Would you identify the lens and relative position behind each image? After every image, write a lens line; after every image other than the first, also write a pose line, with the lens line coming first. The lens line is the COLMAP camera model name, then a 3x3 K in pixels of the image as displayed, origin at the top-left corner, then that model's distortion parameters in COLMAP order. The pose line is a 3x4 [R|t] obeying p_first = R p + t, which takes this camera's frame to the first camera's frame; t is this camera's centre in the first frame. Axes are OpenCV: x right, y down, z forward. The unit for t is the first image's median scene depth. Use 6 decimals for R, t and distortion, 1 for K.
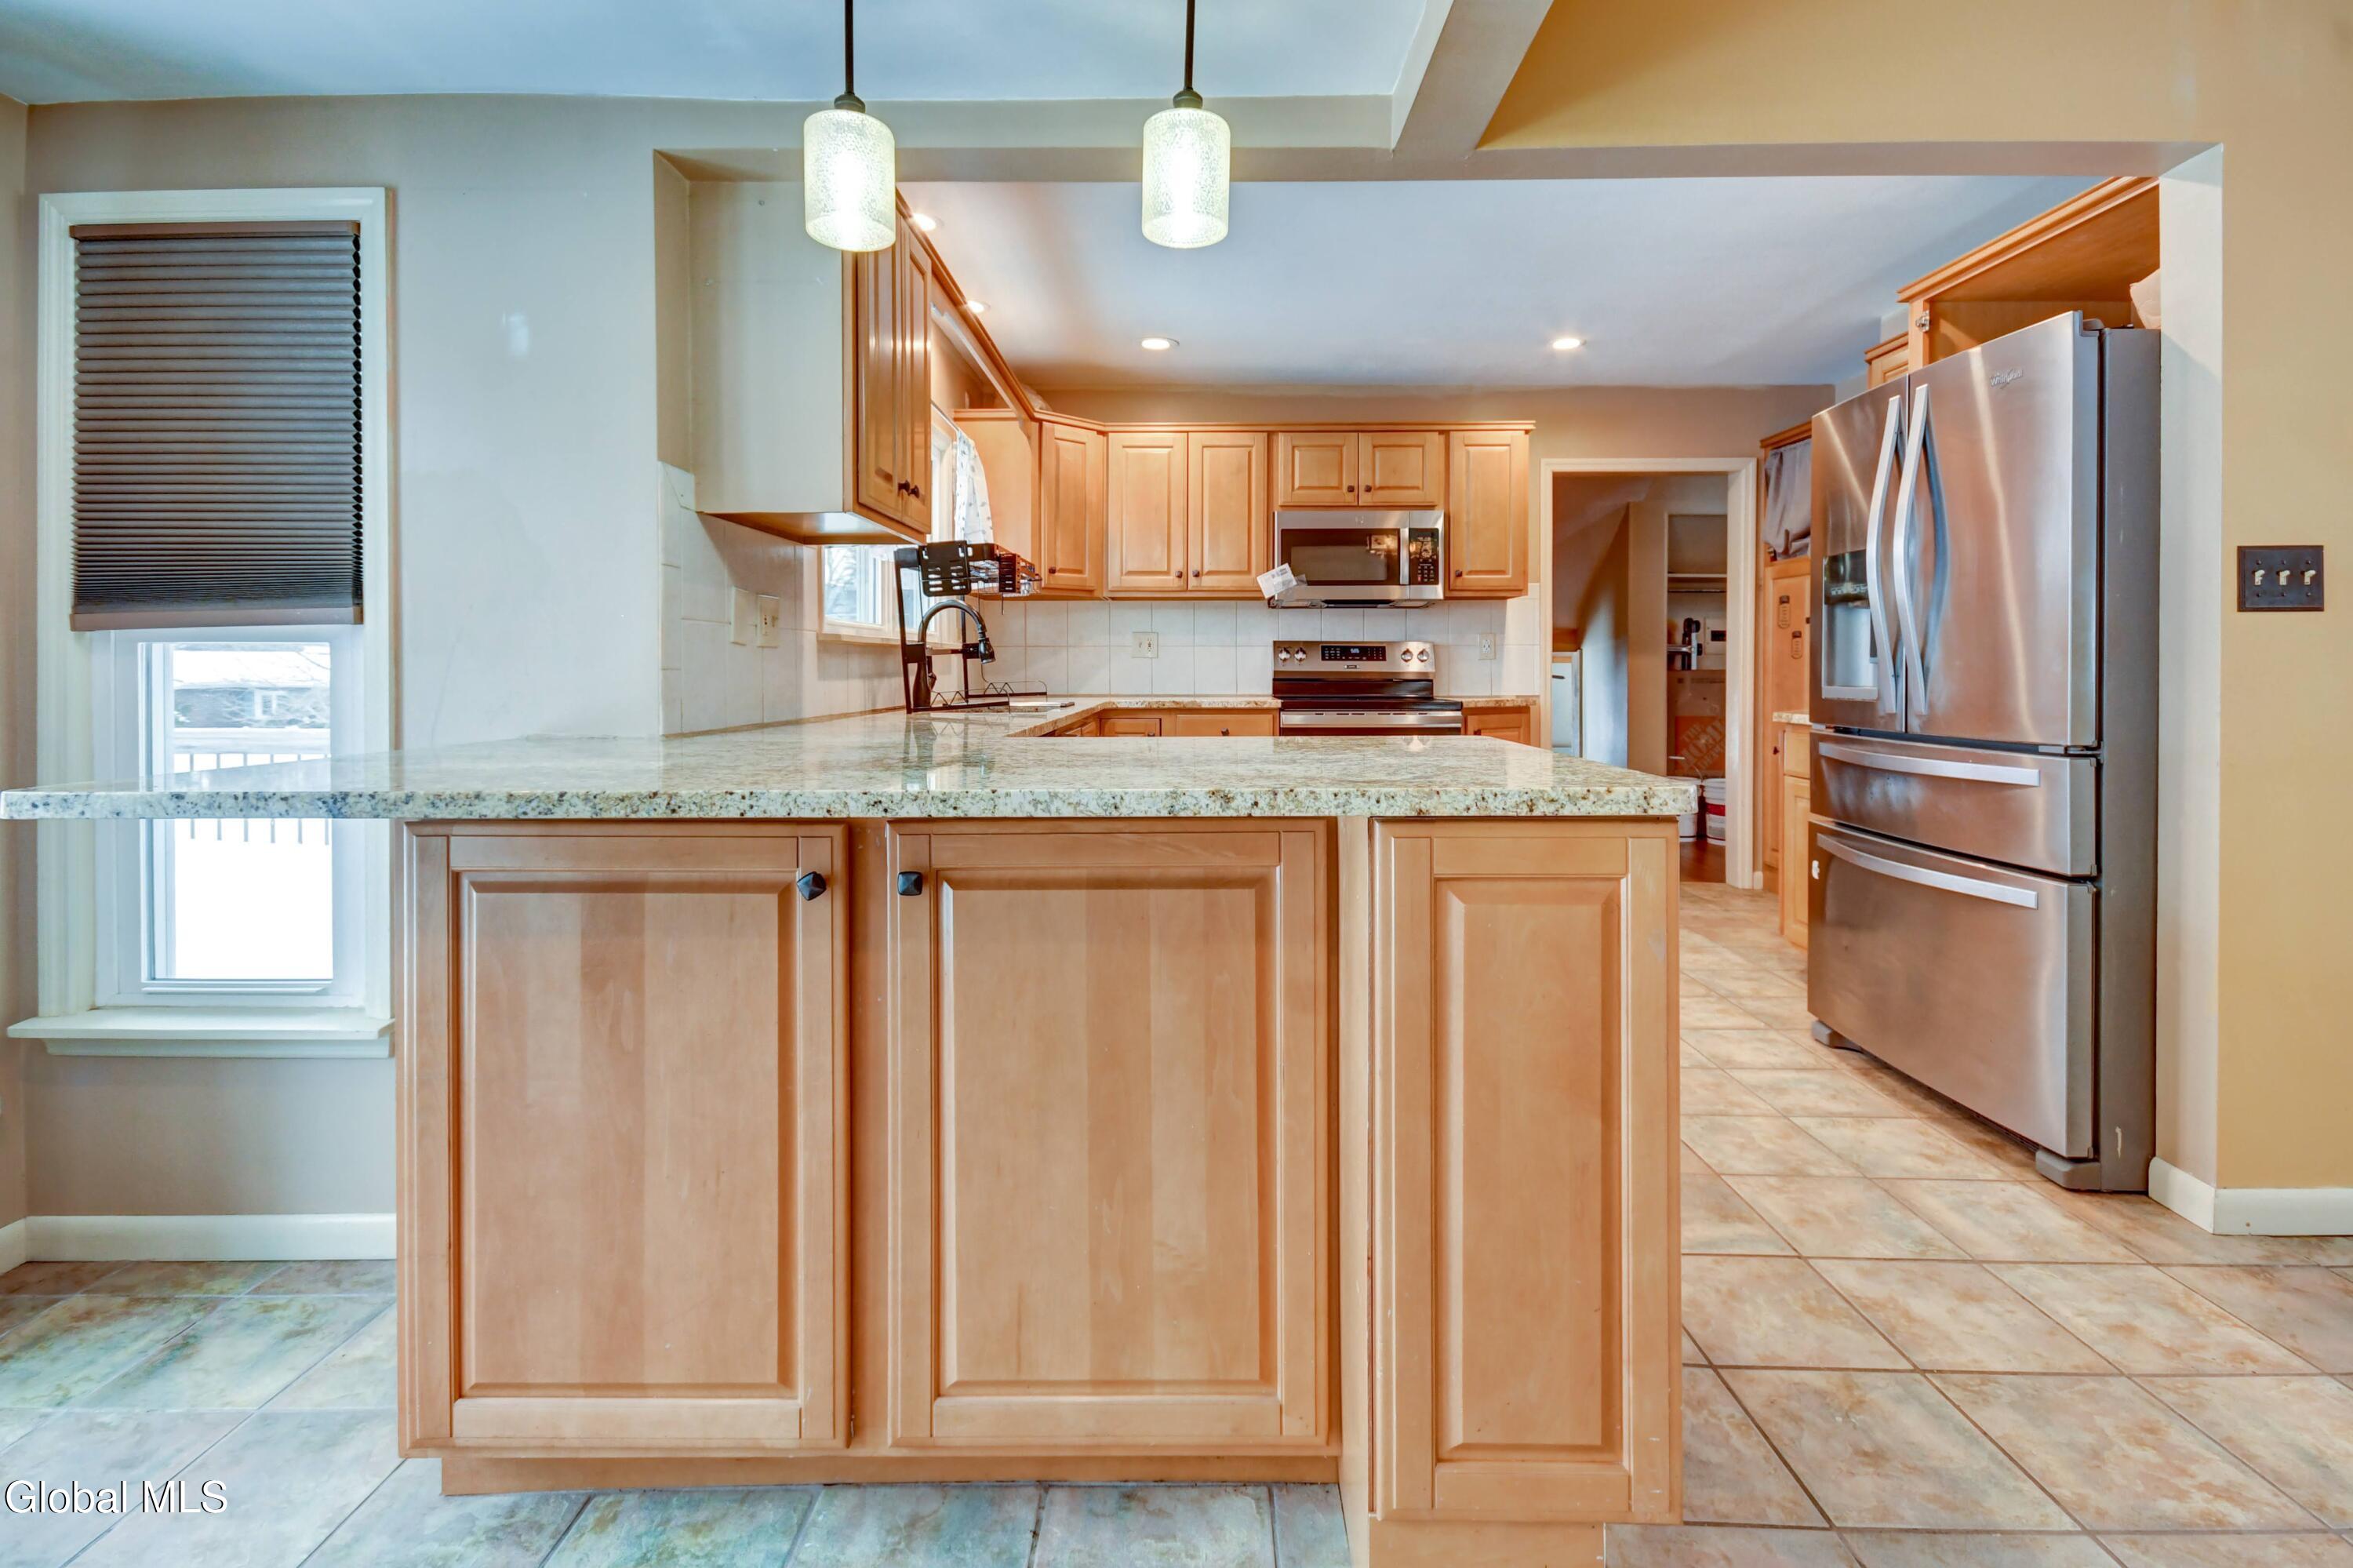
lens RADIAL K [[1077.1, 0, 1176.2], [0, 1077.1, 677.6], [0, 0, 1]] dist [0.016903, -0.007115]
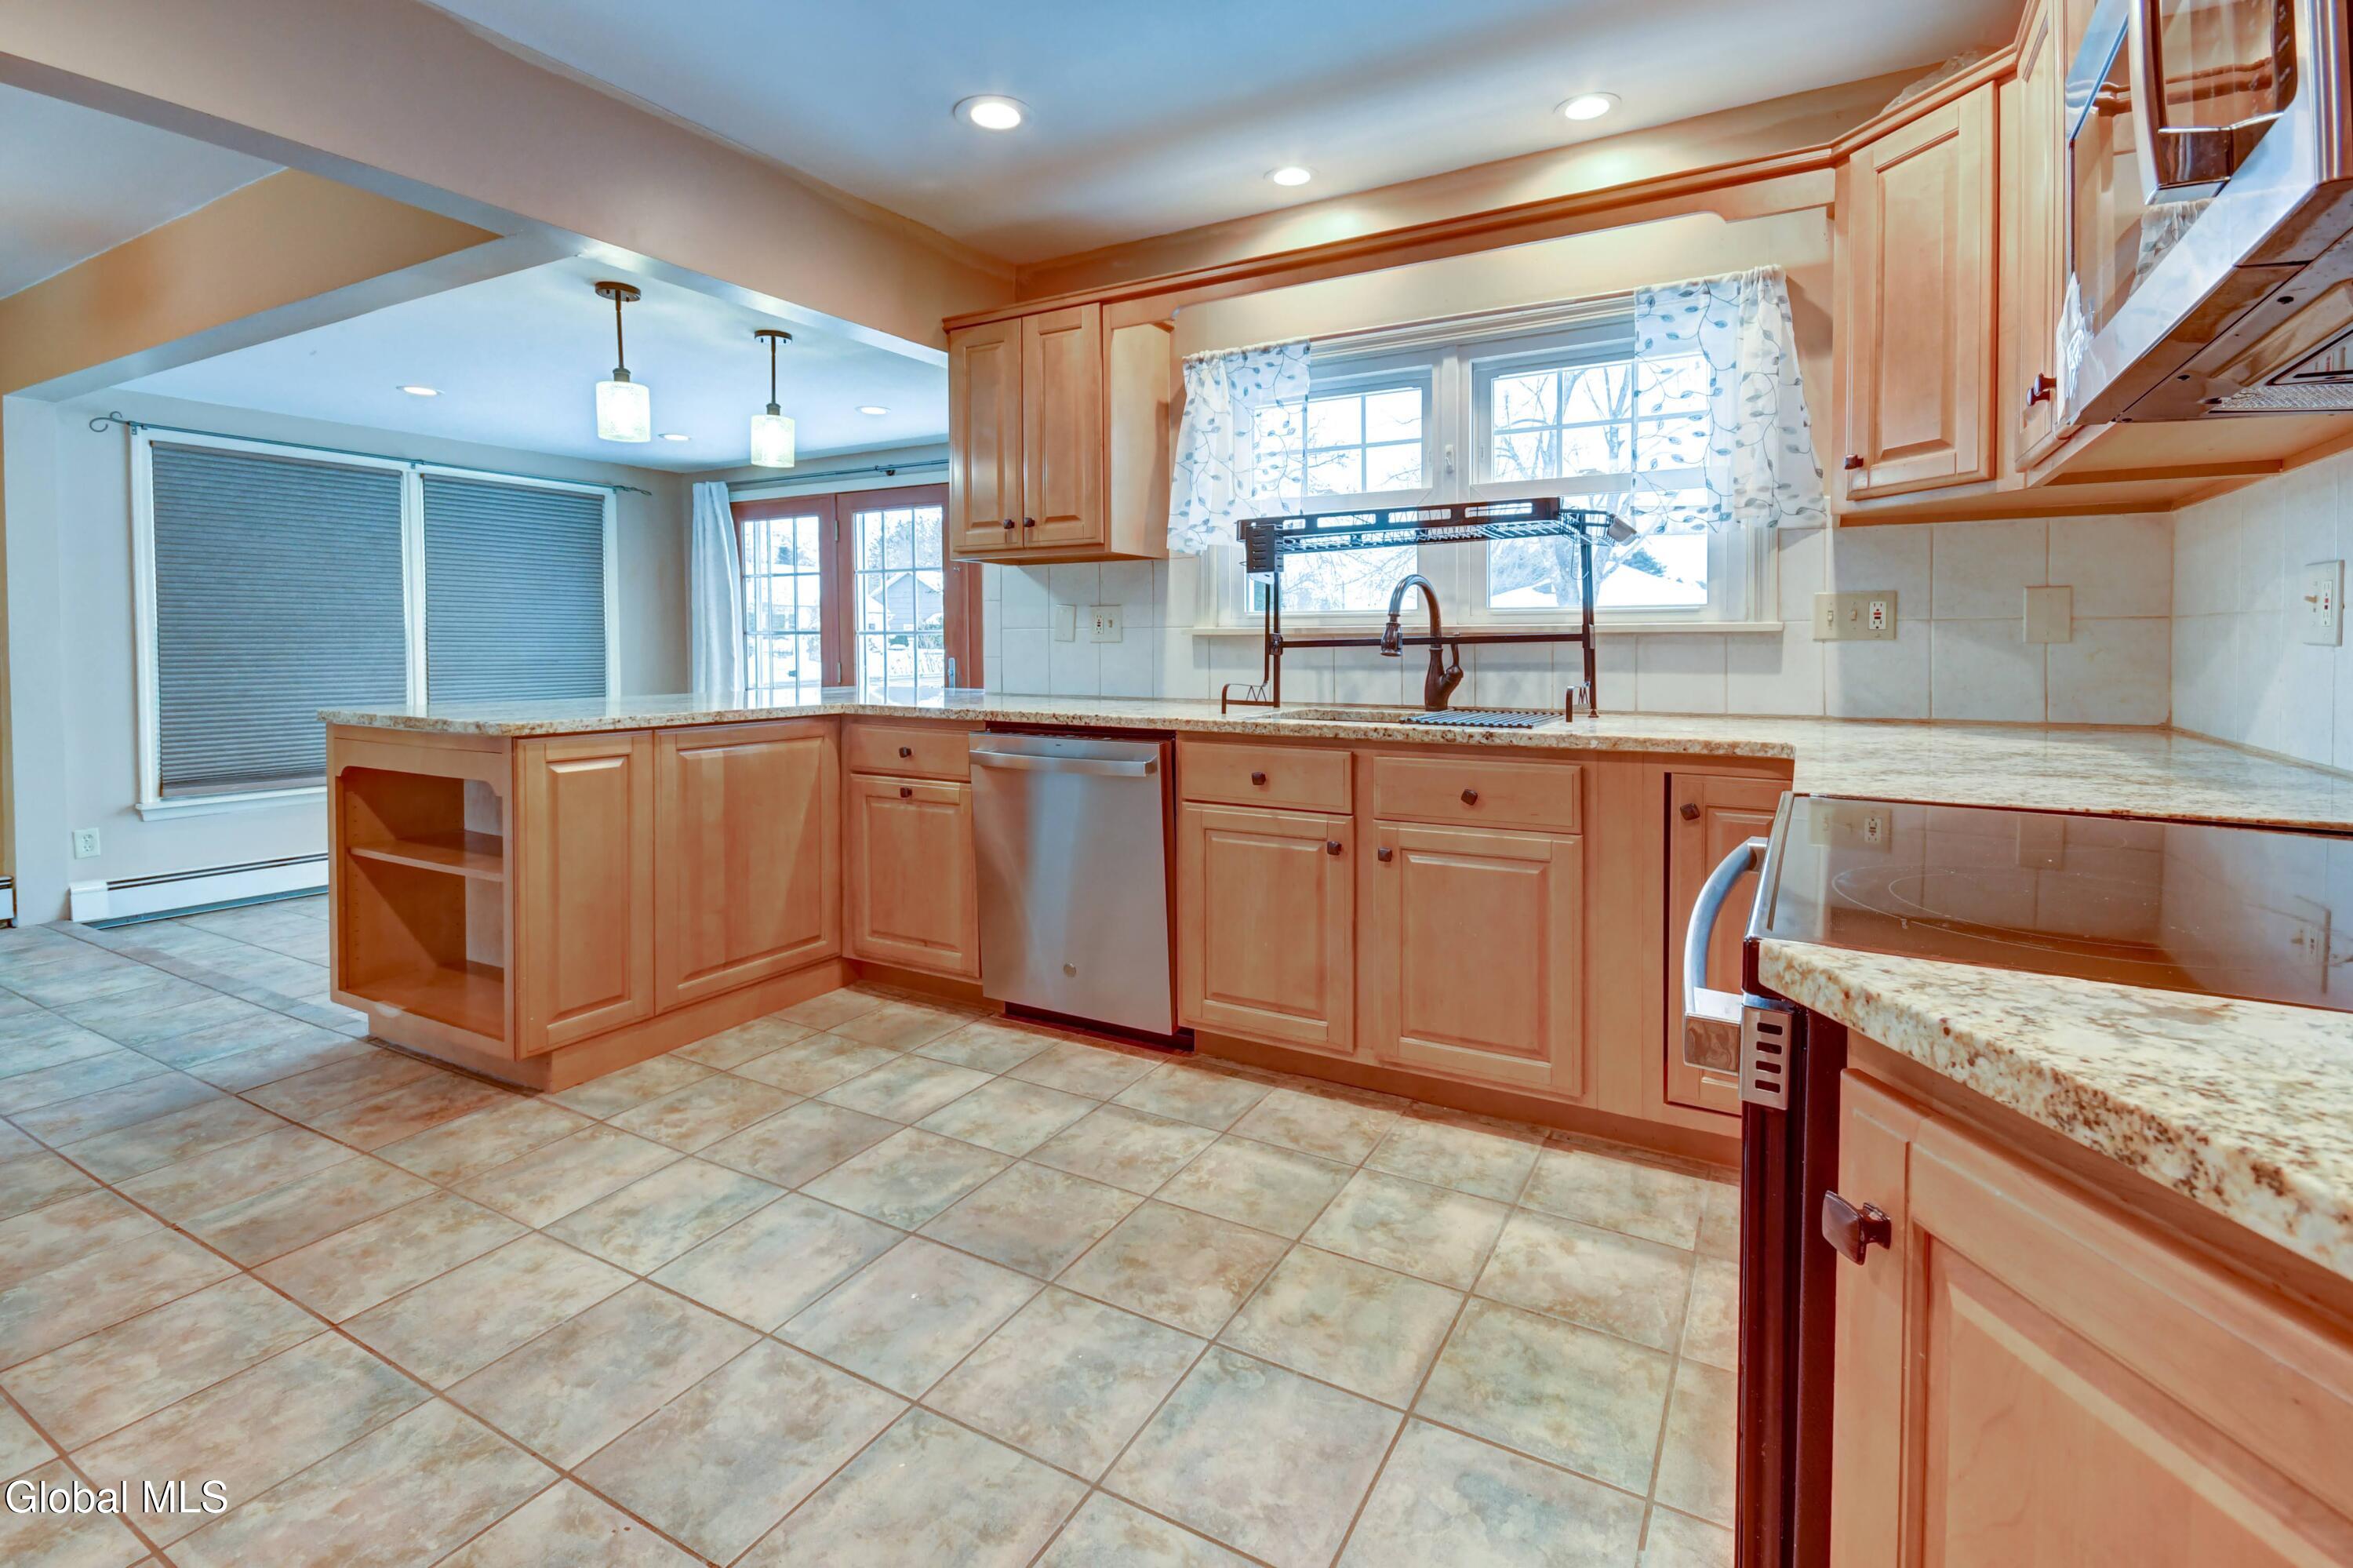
lens RADIAL K [[1077.1, 0, 1223.1], [0, 1077.1, 665.1], [0, 0, 1]] dist [0.016903, -0.007115]
pose [[-0.466704, 0.013898, -0.884304, 0.966111], [-0.009345, 0.999743, 0.020645, -0.038054], [0.884364, 0.017899, -0.466454, 2.242416]]
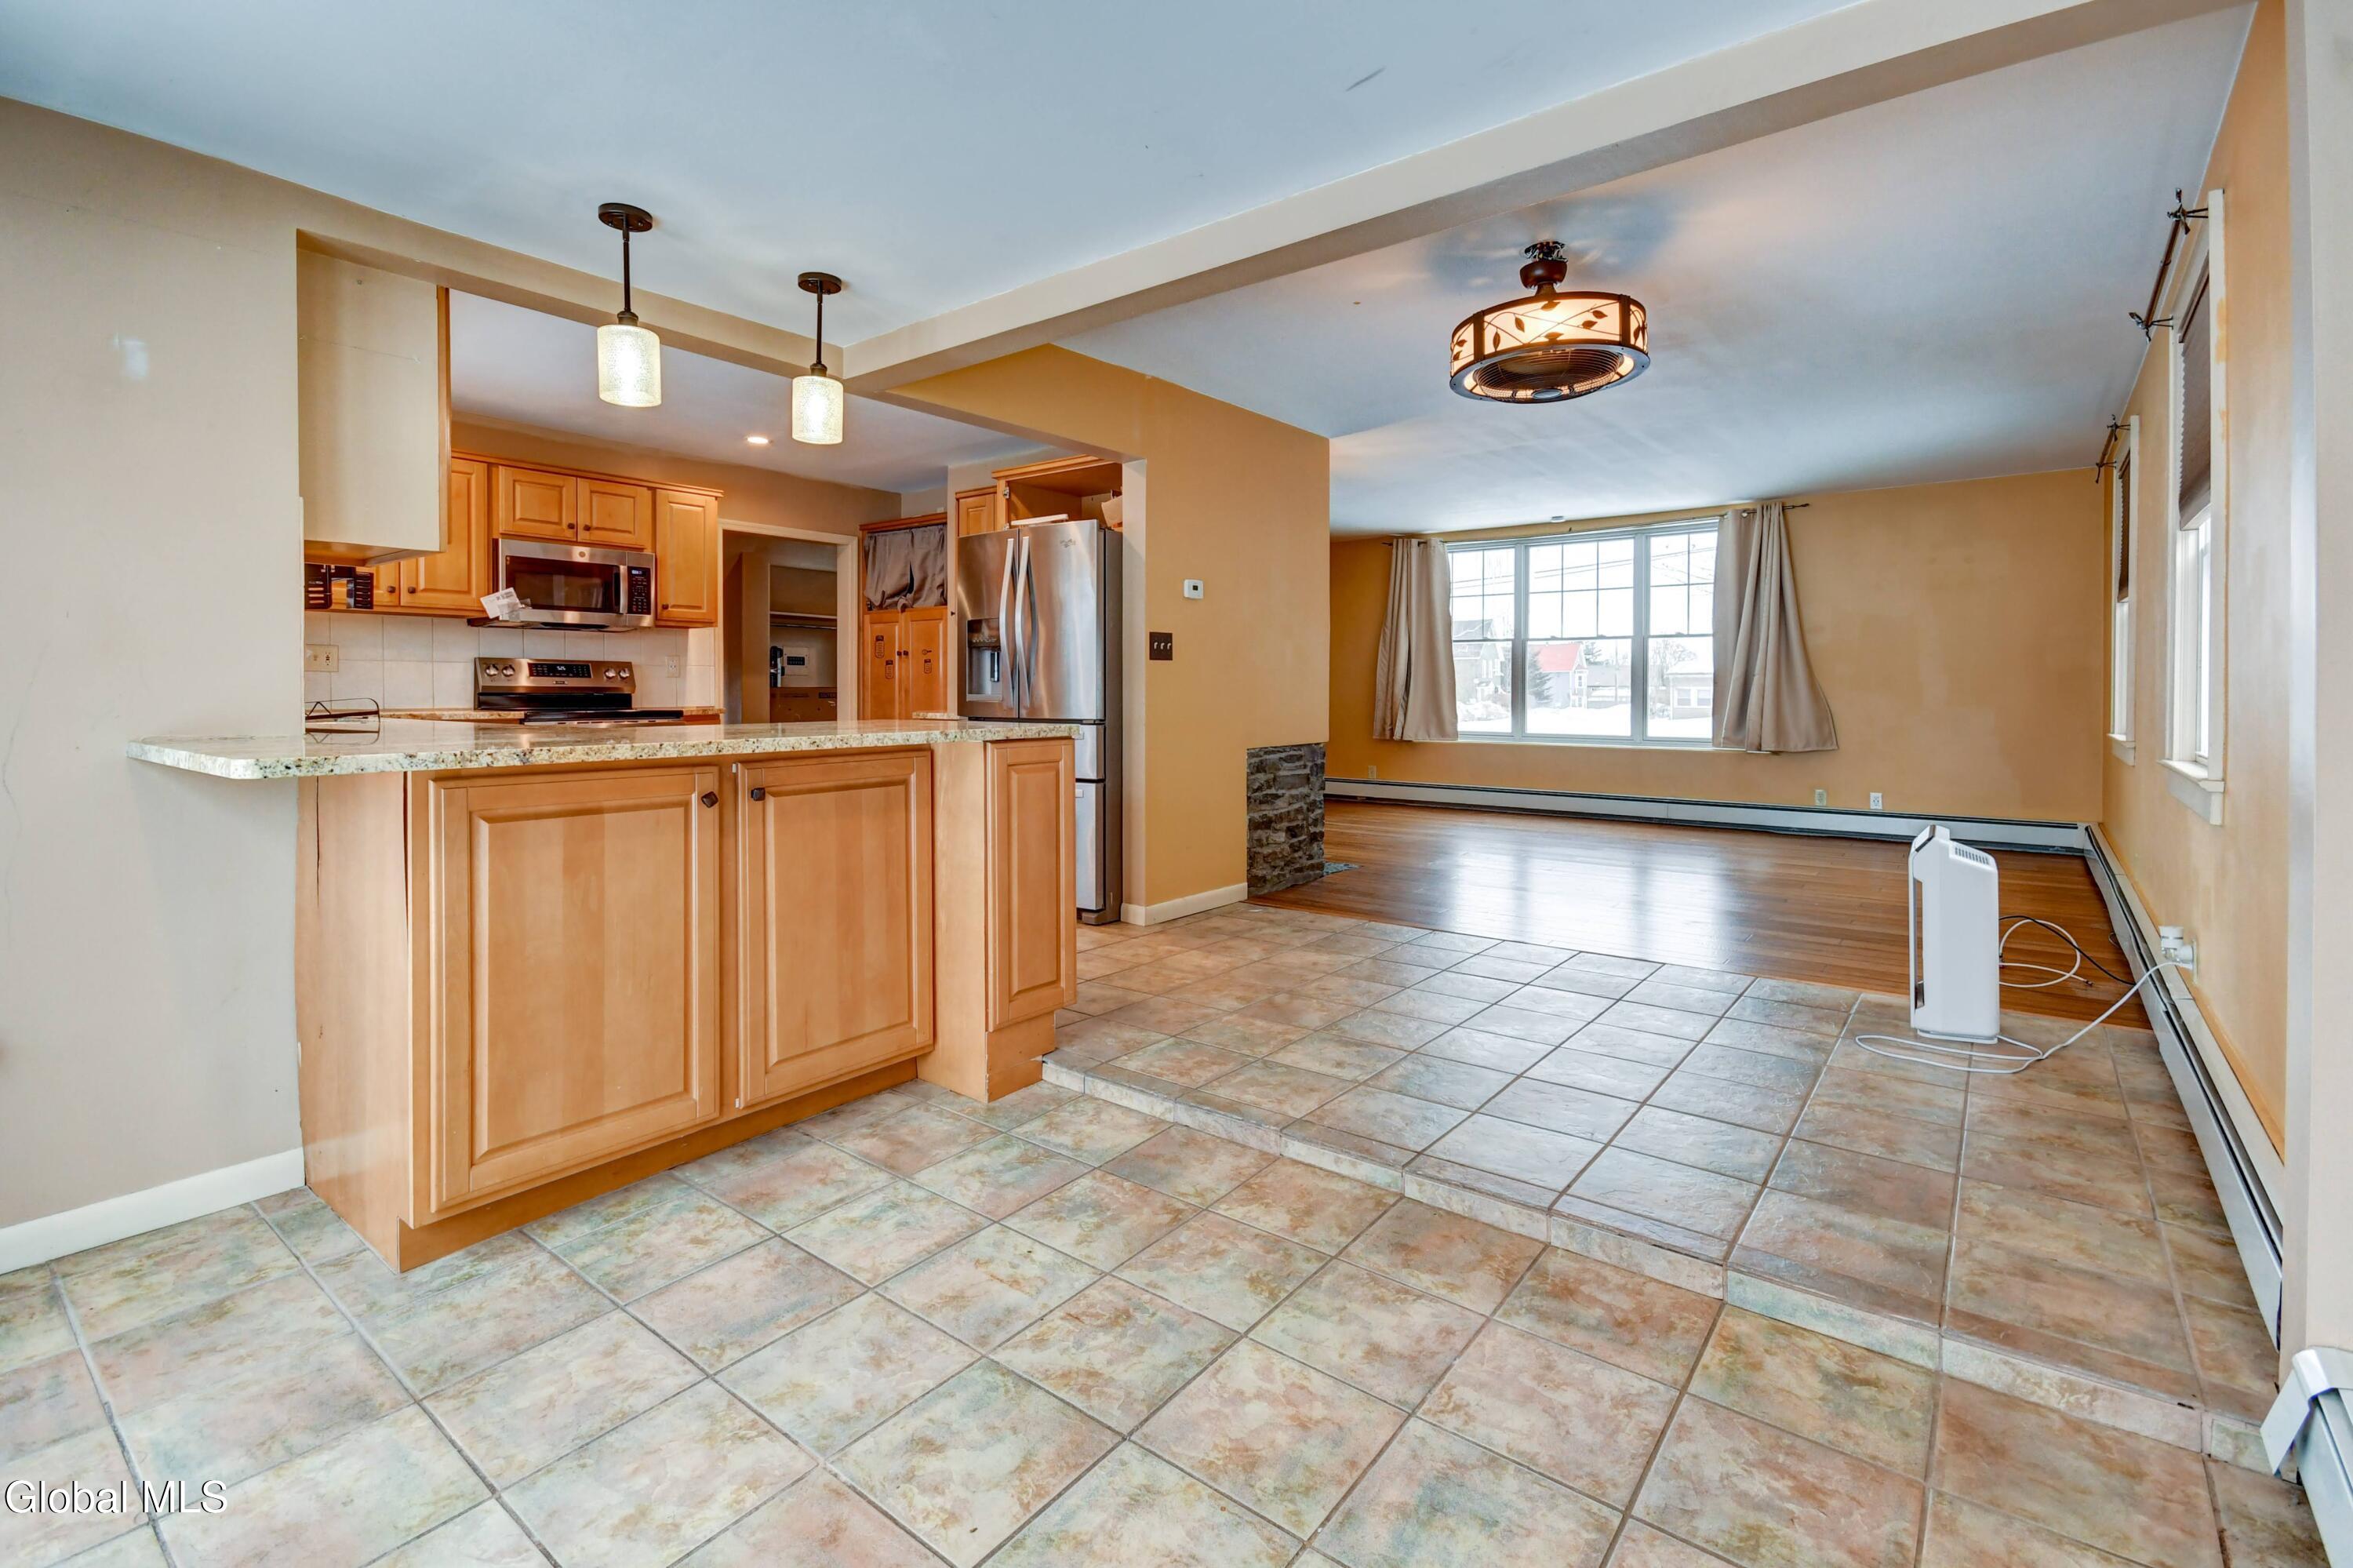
lens RADIAL K [[1077.1, 0, 1157.5], [0, 1077.1, 702.6], [0, 0, 1]] dist [0.016903, -0.007115]
pose [[0.613783, -0.008031, 0.789434, -0.840333], [0.005598, 0.999967, 0.005820, 0.018007], [-0.789455, 0.000848, 0.613808, -0.437475]]
